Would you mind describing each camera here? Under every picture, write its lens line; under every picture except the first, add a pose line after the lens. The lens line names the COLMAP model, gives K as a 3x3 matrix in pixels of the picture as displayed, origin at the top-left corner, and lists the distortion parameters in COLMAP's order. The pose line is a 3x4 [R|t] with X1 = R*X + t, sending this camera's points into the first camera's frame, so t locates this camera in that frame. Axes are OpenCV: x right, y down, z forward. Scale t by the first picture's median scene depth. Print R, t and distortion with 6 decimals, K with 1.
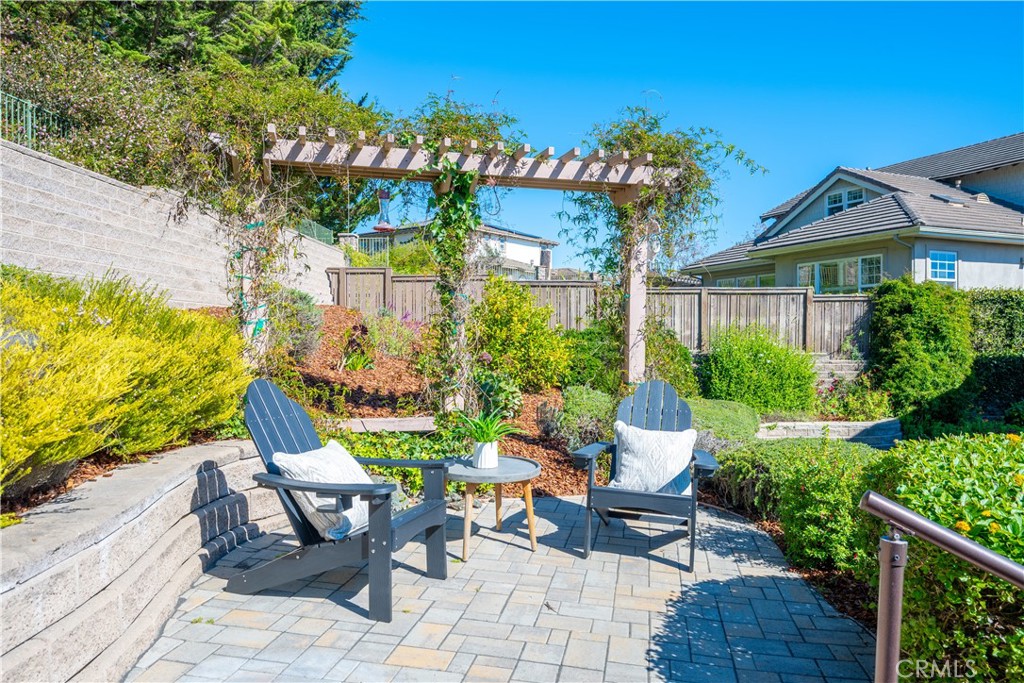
lens RADIAL K [[715.8, 0, 516.0], [0, 715.8, 338.8], [0, 0, 1]] dist [-0.003553, 0.000335]
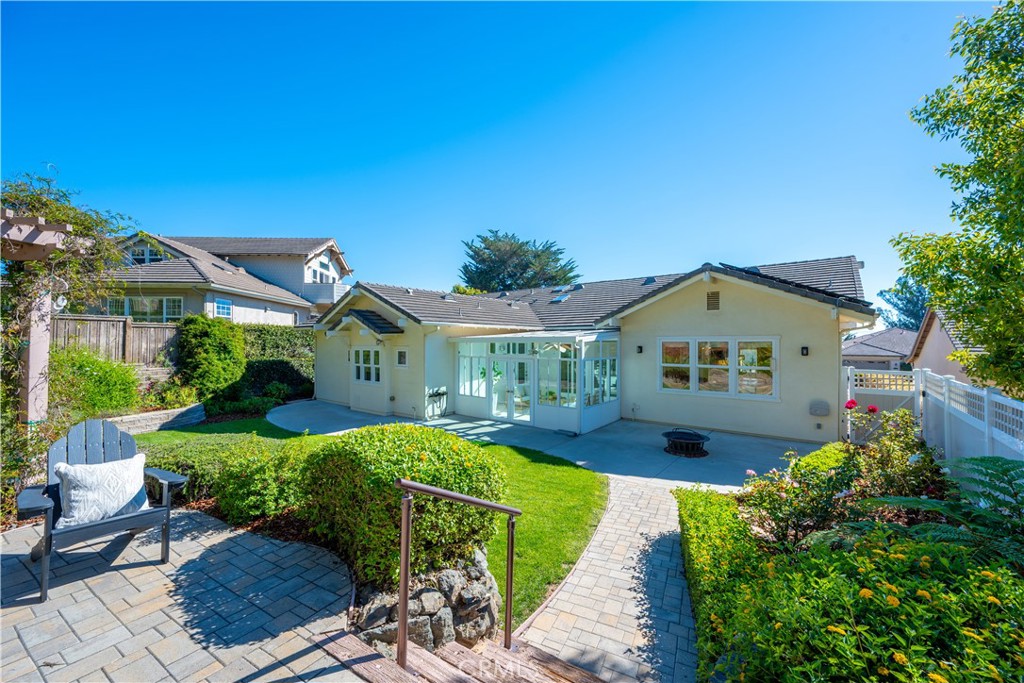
lens RADIAL K [[398.1, 0, 513.0], [0, 398.1, 341.6], [0, 0, 1]] dist [-0.000608, 0.000163]
pose [[0.354901, 0.002243, 0.934901, -0.183995], [0.003748, 0.999986, -0.003822, -0.069819], [-0.934896, 0.004860, 0.354888, 0.100245]]
